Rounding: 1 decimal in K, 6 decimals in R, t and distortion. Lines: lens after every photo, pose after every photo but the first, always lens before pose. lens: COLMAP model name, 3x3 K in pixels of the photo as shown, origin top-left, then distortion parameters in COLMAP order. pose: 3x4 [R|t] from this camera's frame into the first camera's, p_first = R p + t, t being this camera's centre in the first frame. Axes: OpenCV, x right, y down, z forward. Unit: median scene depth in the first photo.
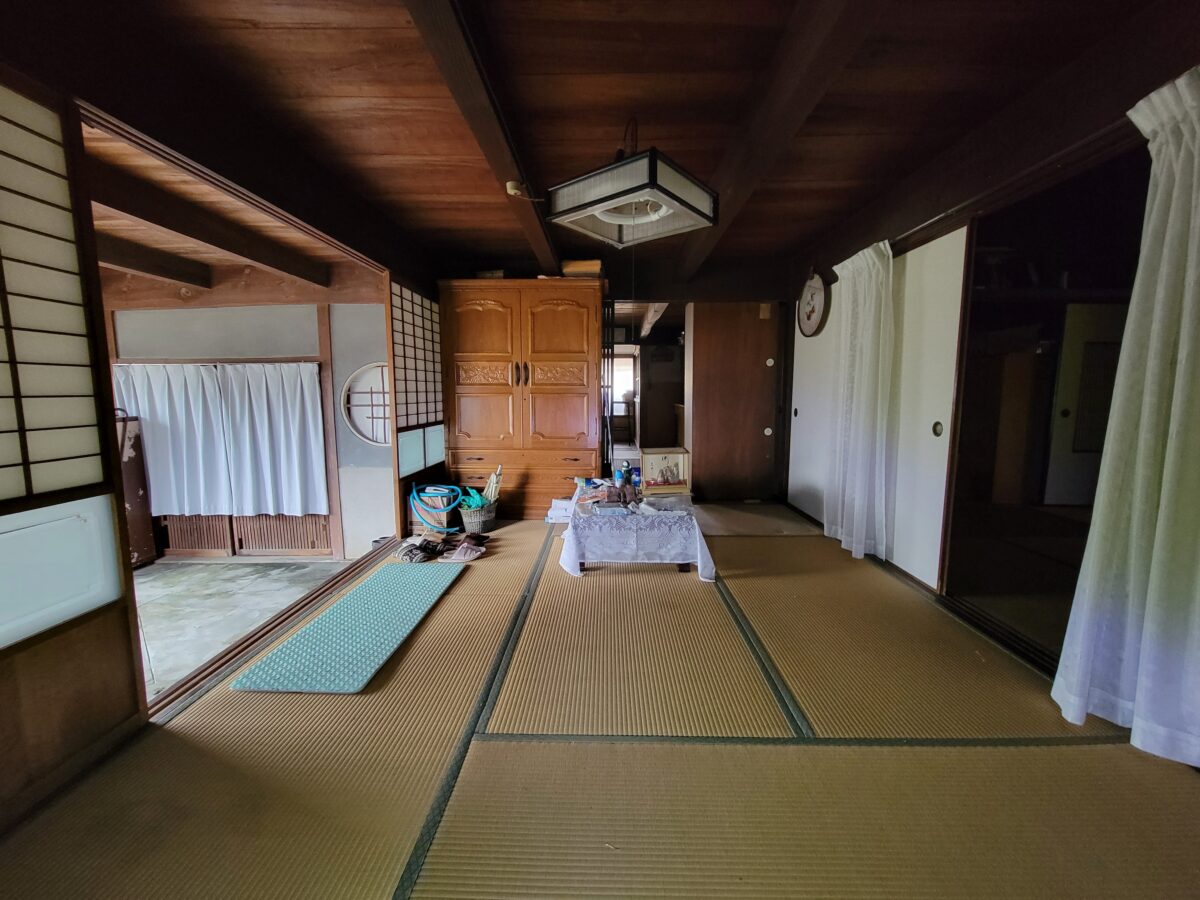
lens RADIAL K [[488.7, 0, 600.4], [0, 488.7, 452.8], [0, 0, 1]] dist [0.001732, -0.000051]
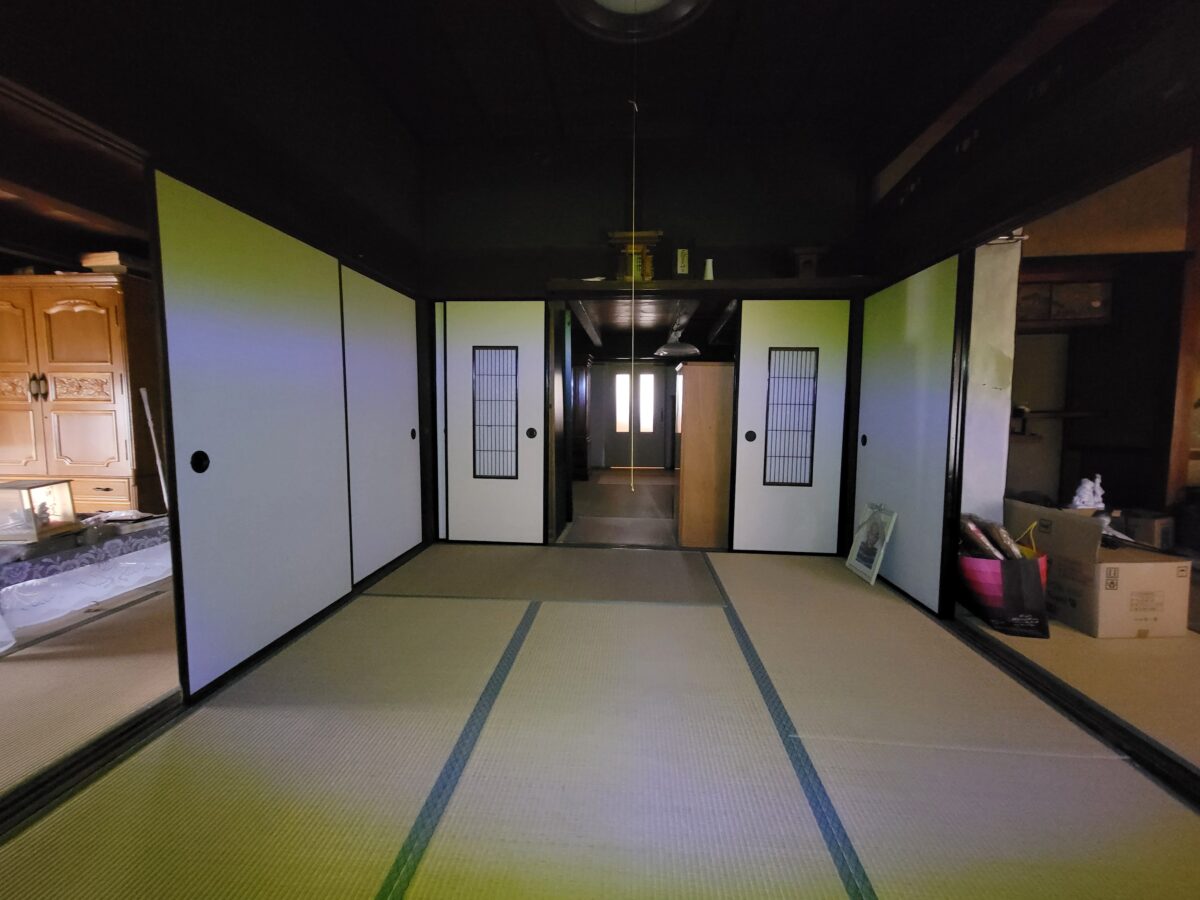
lens RADIAL K [[488.7, 0, 598.2], [0, 488.7, 450.1], [0, 0, 1]] dist [0.001732, -0.000051]
pose [[0.998156, 0.008789, -0.060068, 0.848069], [-0.009791, 0.999817, -0.016414, -0.048495], [0.059913, 0.016972, 0.998059, 0.217142]]
